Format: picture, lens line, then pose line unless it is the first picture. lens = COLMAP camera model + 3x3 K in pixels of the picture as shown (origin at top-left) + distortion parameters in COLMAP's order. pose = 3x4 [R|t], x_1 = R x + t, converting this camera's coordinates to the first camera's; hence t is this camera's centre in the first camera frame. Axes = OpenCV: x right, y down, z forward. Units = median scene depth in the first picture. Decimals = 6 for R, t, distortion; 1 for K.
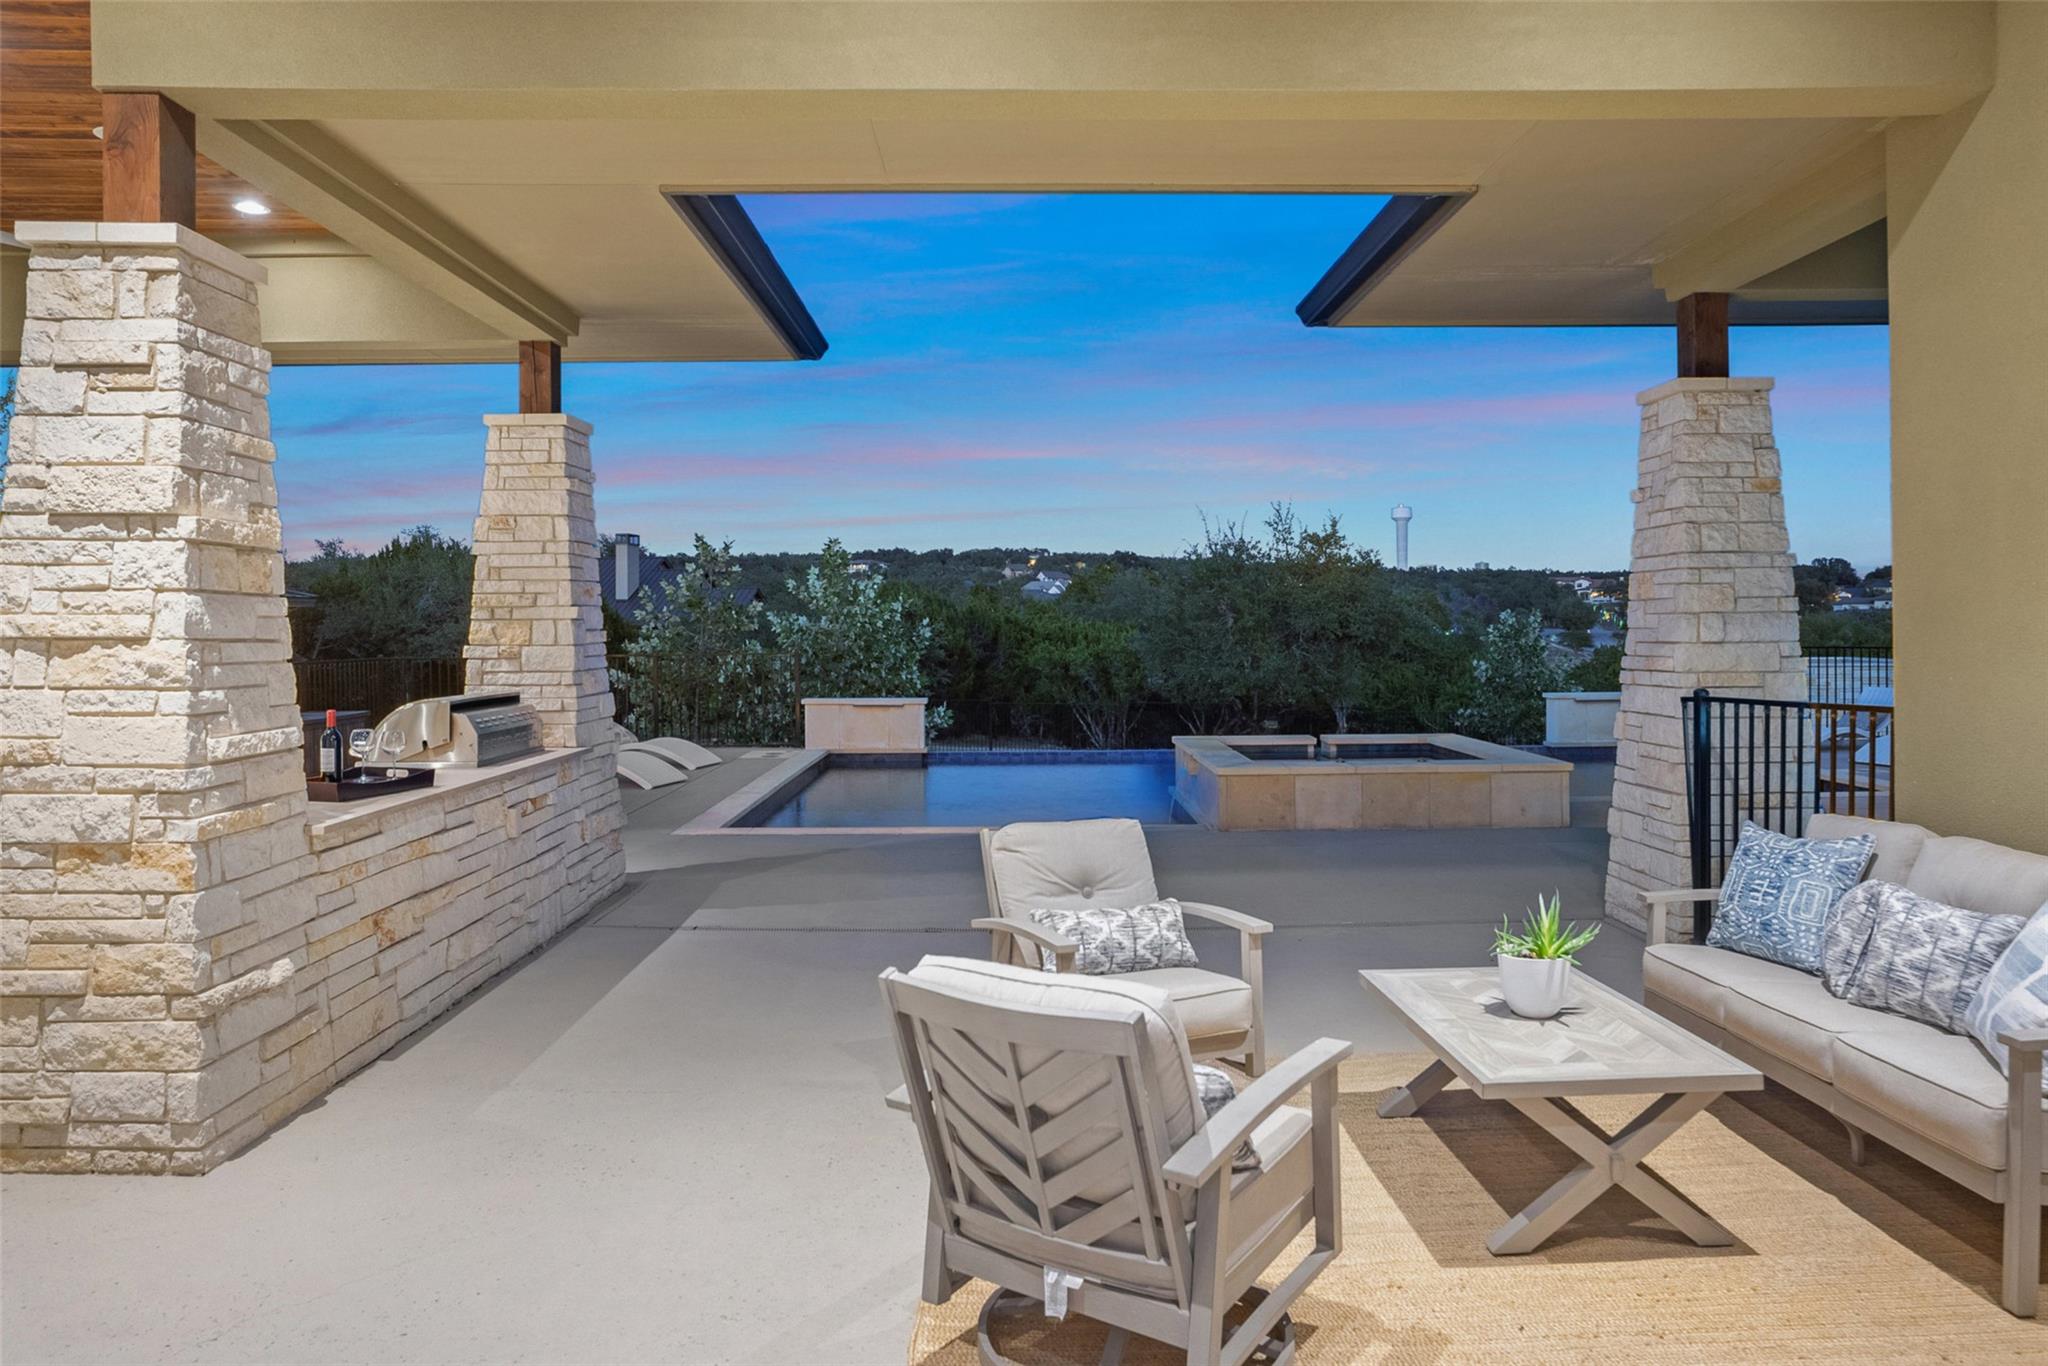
lens RADIAL K [[1312.3, 0, 1024.0], [0, 1312.3, 683.0], [0, 0, 1]] dist [-0.092267, 0.089904]
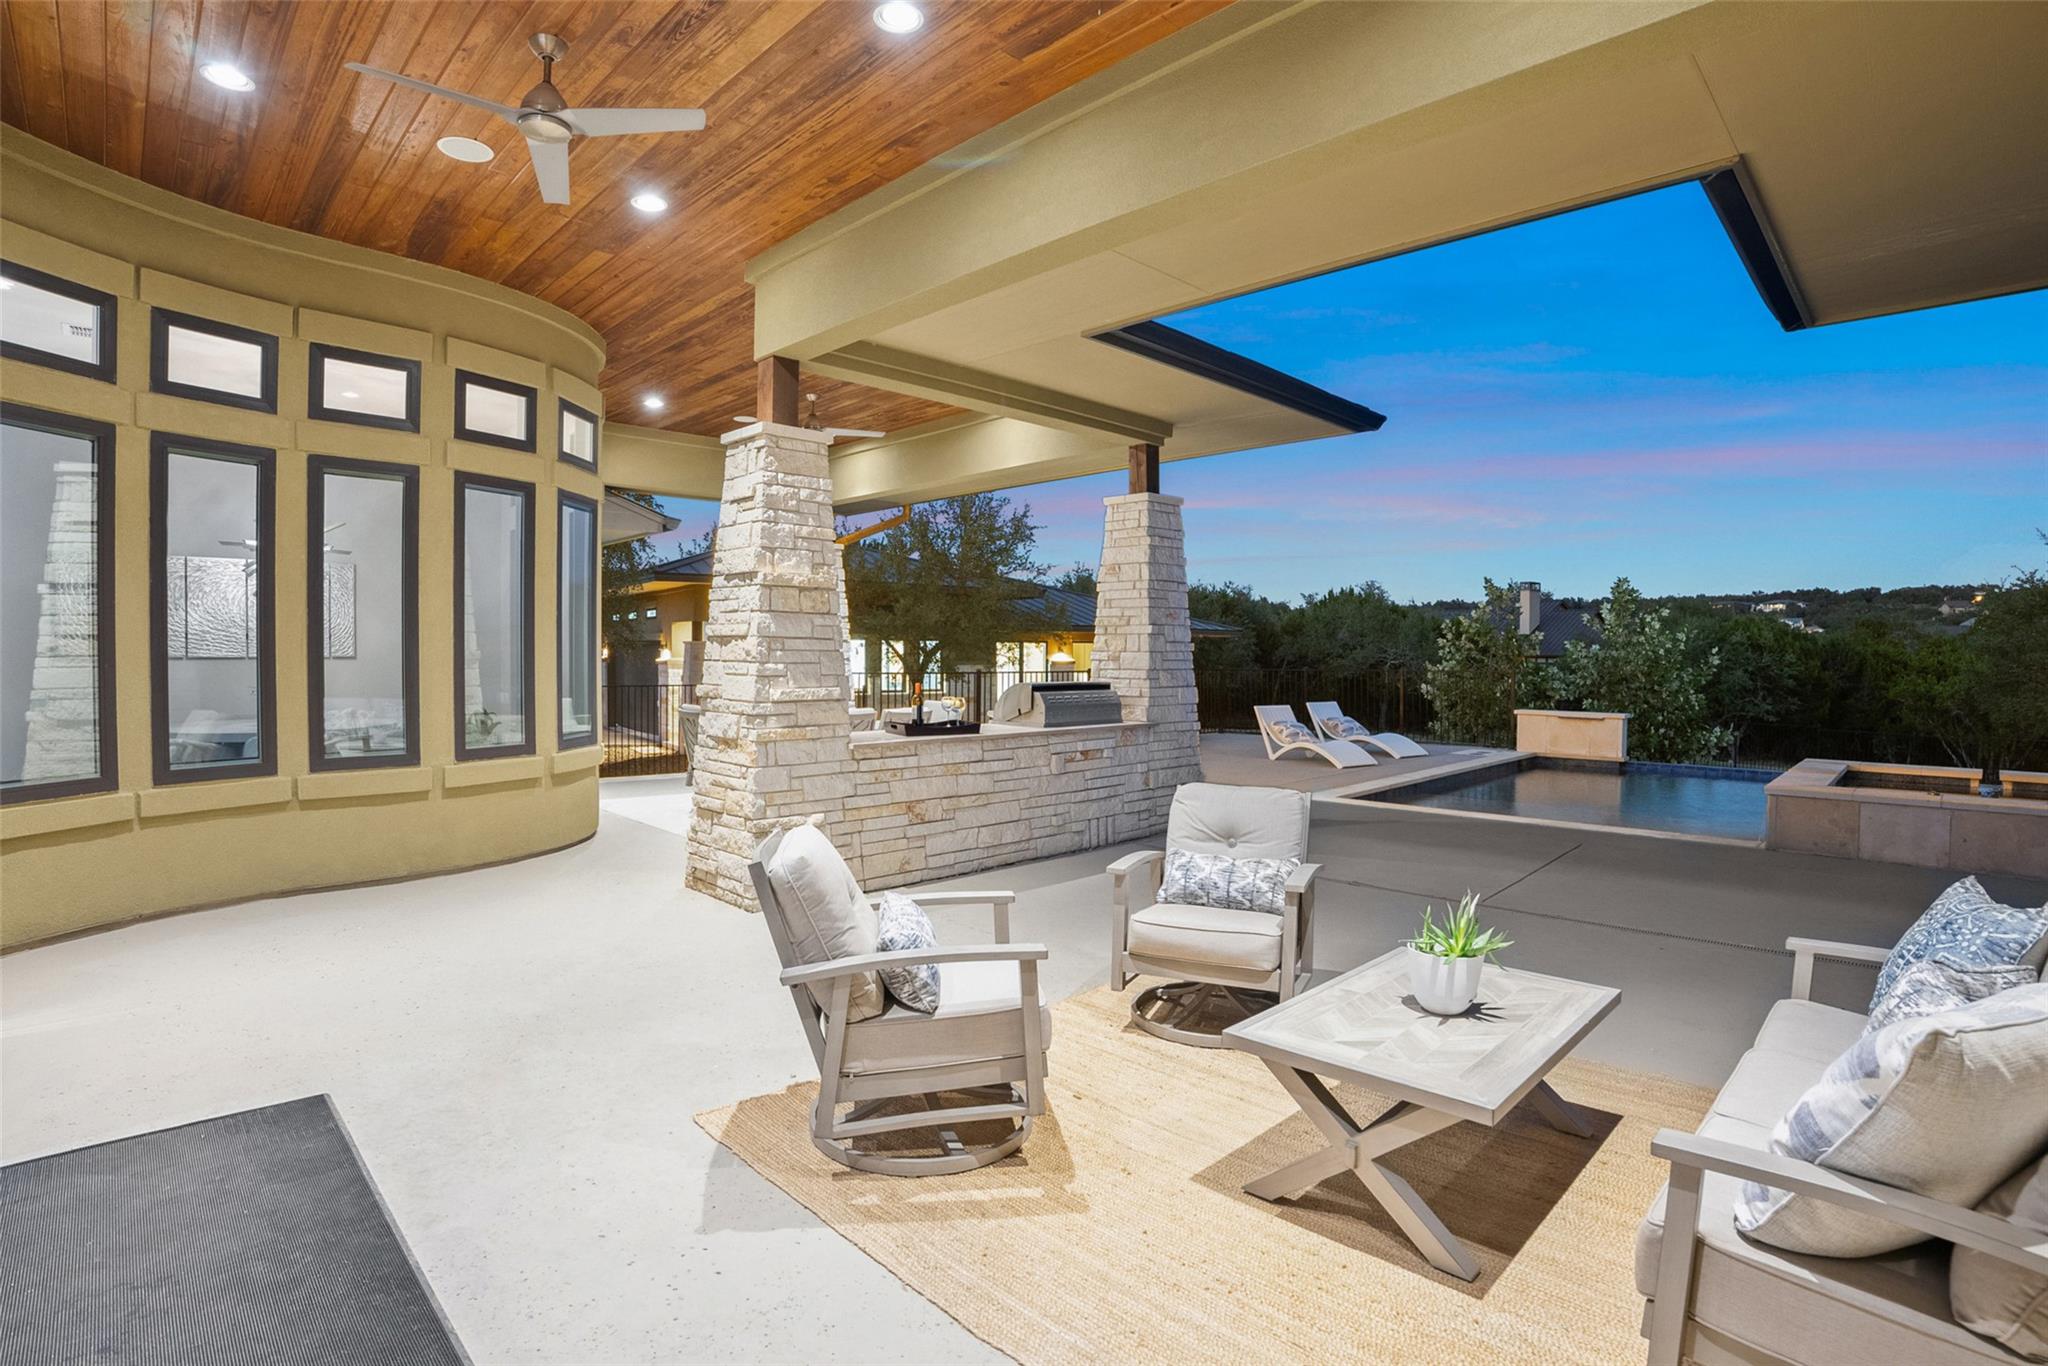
lens RADIAL K [[987.7, 0, 1026.5], [0, 987.7, 708.1], [0, 0, 1]] dist [-0.086436, 0.000936]
pose [[0.699159, 0.045072, -0.713544, 0.574996], [-0.037338, 0.998951, 0.026515, 0.016366], [0.713990, 0.008104, 0.700109, 0.216976]]
